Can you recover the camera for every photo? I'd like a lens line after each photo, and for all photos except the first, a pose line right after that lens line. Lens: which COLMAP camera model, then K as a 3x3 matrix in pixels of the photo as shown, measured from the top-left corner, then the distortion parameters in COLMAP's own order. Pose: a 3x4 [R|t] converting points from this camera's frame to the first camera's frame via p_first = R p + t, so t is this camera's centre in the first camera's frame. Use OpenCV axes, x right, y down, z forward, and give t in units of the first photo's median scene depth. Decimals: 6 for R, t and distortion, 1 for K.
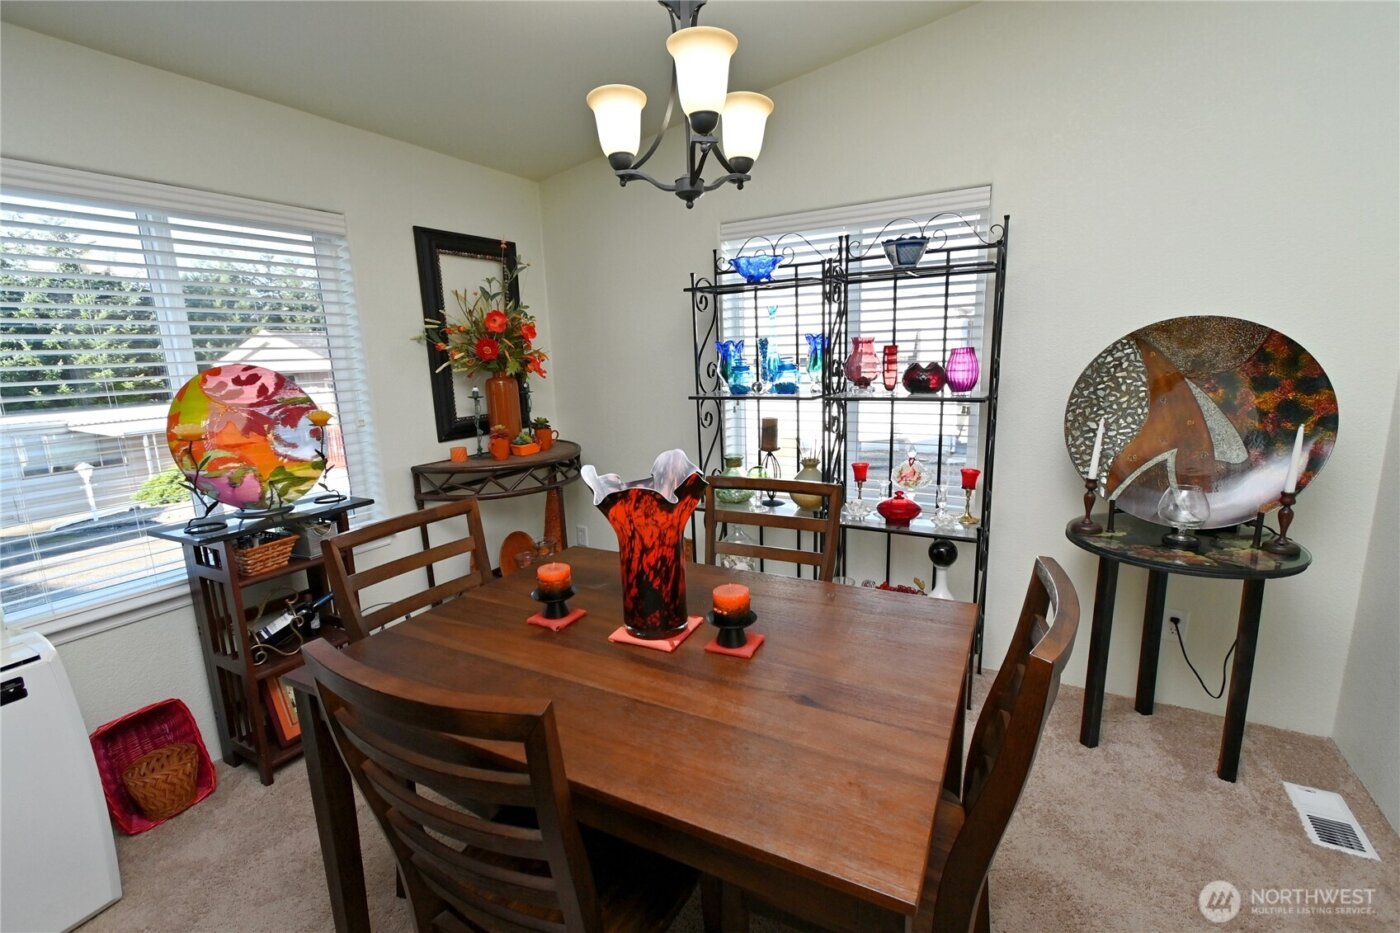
lens RADIAL K [[620.6, 0, 705.8], [0, 620.6, 470.7], [0, 0, 1]] dist [-0.000481, -0.000334]
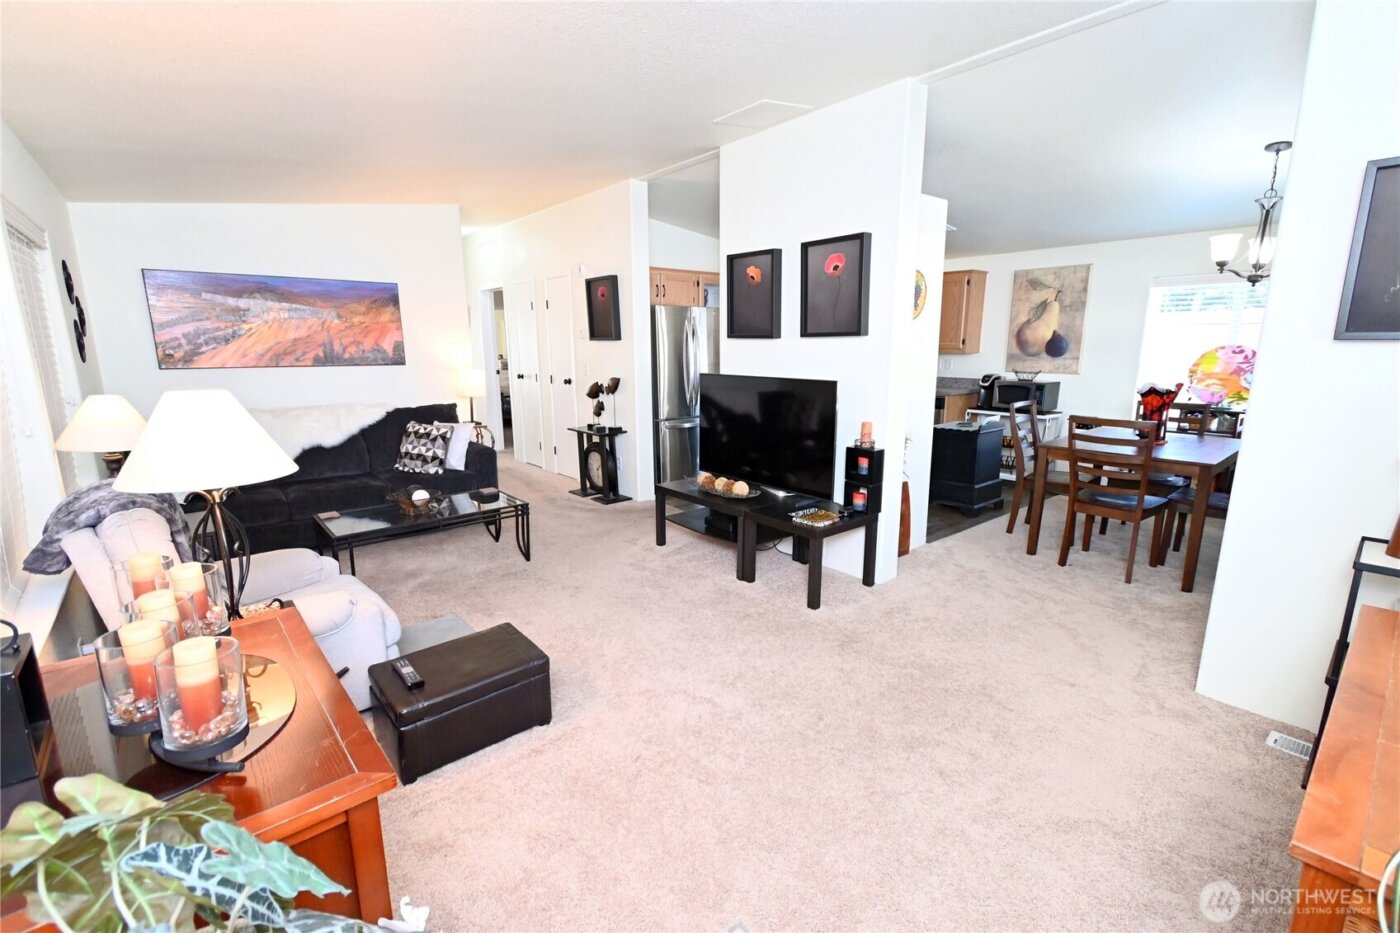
lens RADIAL K [[620.0, 0, 706.7], [0, 620.0, 473.1], [0, 0, 1]] dist [0.008505, -0.000249]
pose [[-0.343966, 0.222522, -0.912234, 2.249344], [-0.165251, 0.942005, 0.292093, -0.073742], [0.924327, 0.251218, -0.287245, -0.061405]]
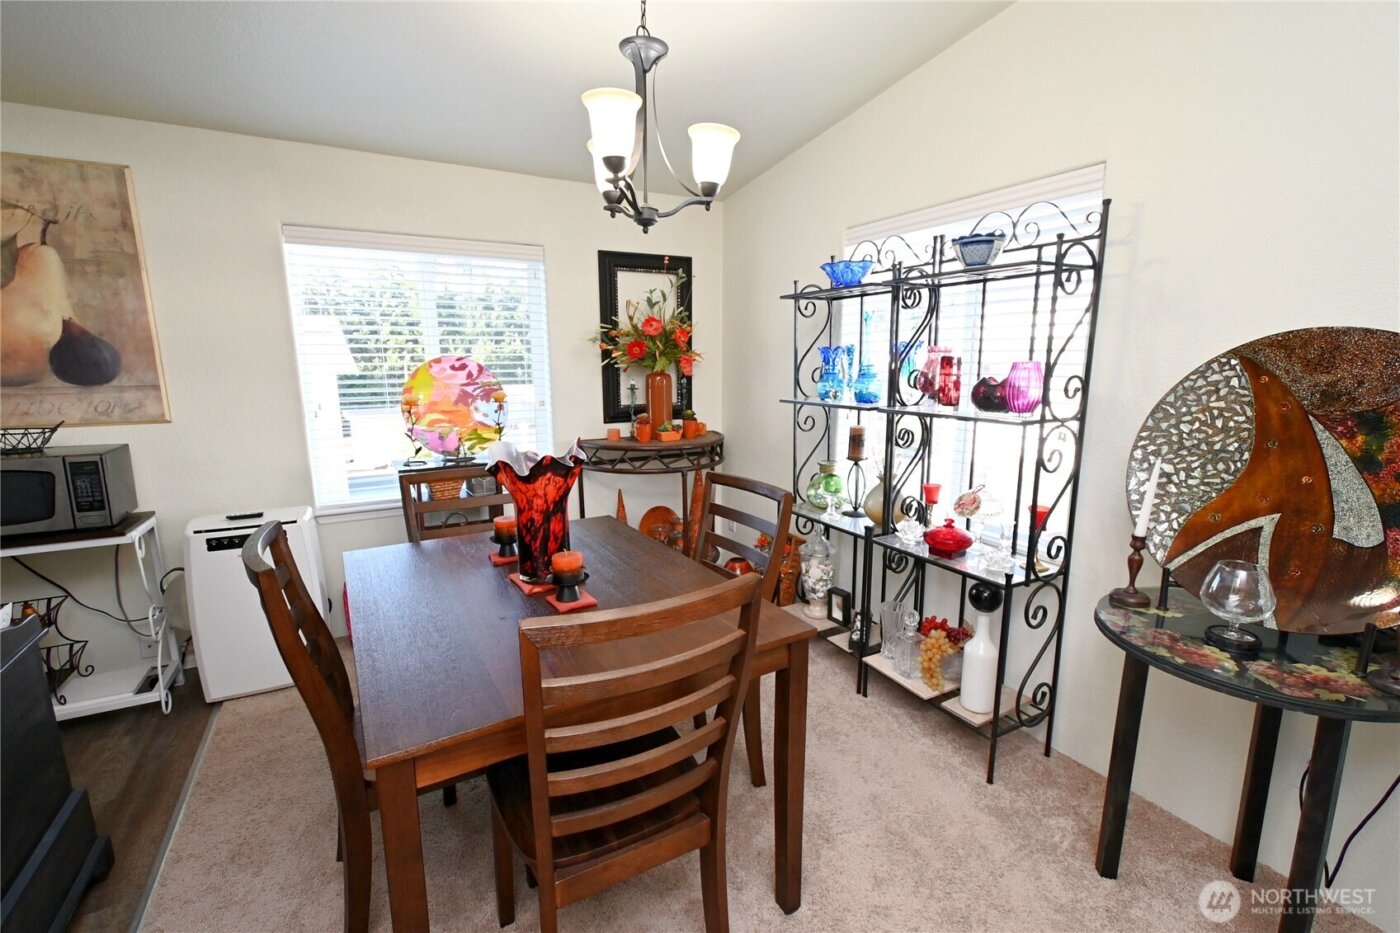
lens RADIAL K [[620.6, 0, 705.8], [0, 620.6, 470.7], [0, 0, 1]] dist [-0.000481, -0.000334]
pose [[0.854164, 0.122334, -0.505409, 0.523479], [-0.121632, 0.991974, 0.034542, -0.027756], [0.505579, 0.031969, 0.862188, 0.054634]]
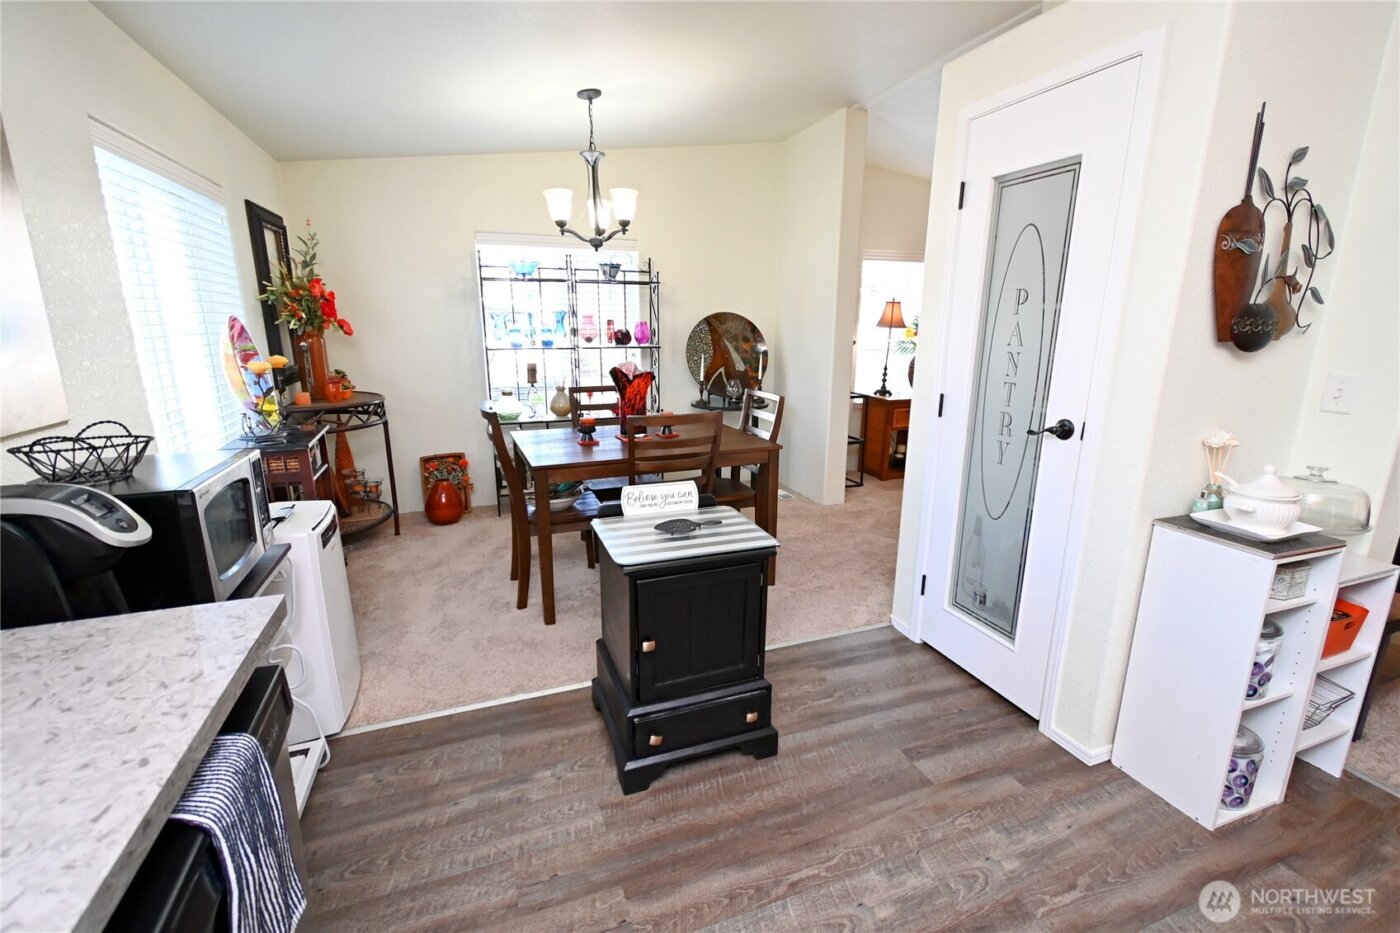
lens RADIAL K [[620.0, 0, 706.7], [0, 620.0, 473.1], [0, 0, 1]] dist [0.008505, -0.000249]
pose [[0.645331, -0.146066, 0.749809, -1.112773], [0.122733, 0.988623, 0.086958, 0.149406], [-0.753980, 0.035910, 0.655916, -0.504249]]
